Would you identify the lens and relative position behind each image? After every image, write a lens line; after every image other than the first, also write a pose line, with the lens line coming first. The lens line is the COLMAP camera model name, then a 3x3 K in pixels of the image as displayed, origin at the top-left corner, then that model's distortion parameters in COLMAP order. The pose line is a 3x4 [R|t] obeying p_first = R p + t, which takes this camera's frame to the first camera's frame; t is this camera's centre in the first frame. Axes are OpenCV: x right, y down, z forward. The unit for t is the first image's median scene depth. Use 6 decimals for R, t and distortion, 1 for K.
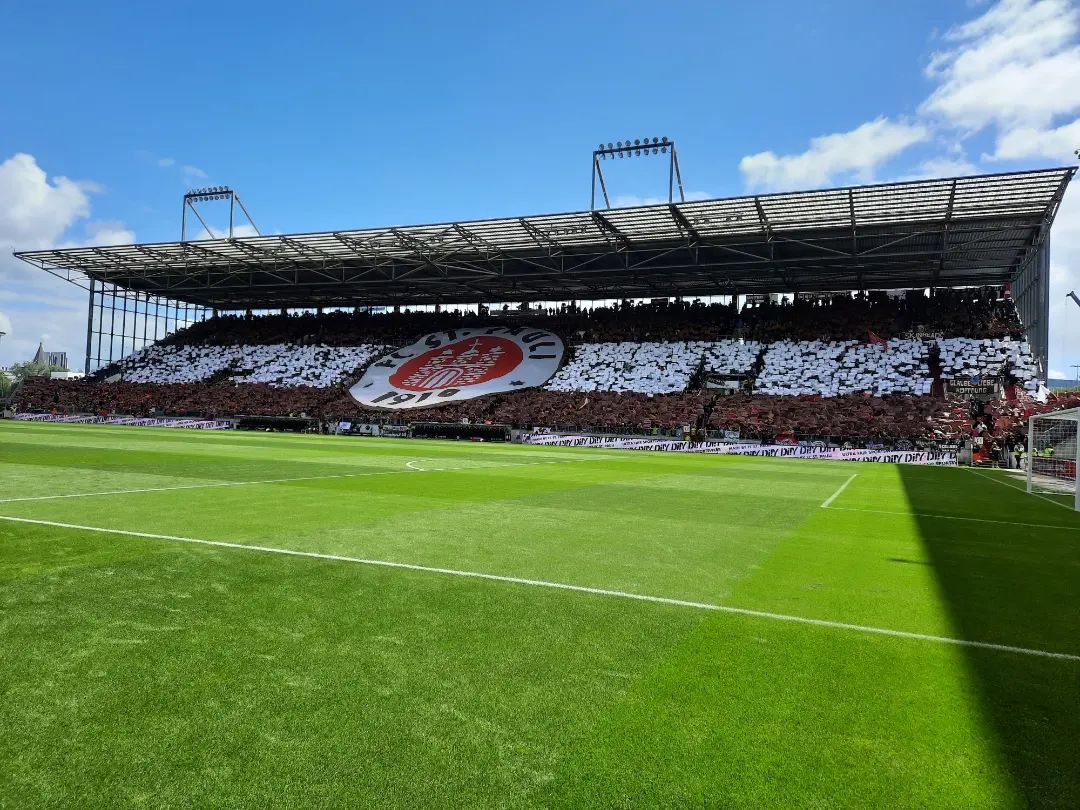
lens RADIAL K [[762.4, 0, 528.9], [0, 762.4, 401.8], [0, 0, 1]] dist [0.059409, 0.005629]
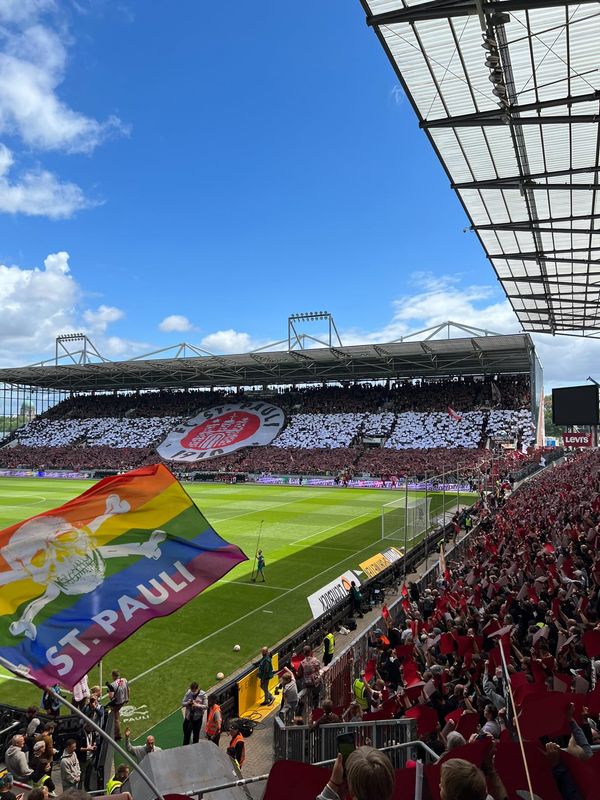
lens RADIAL K [[585.4, 0, 298.9], [0, 585.4, 406.1], [0, 0, 1]] dist [0.073313, -0.057106]
pose [[0.999176, -0.040565, 0.001513, 0.073586], [0.040582, 0.999080, -0.013836, -0.074501], [-0.000951, 0.013886, 0.999903, -0.282214]]
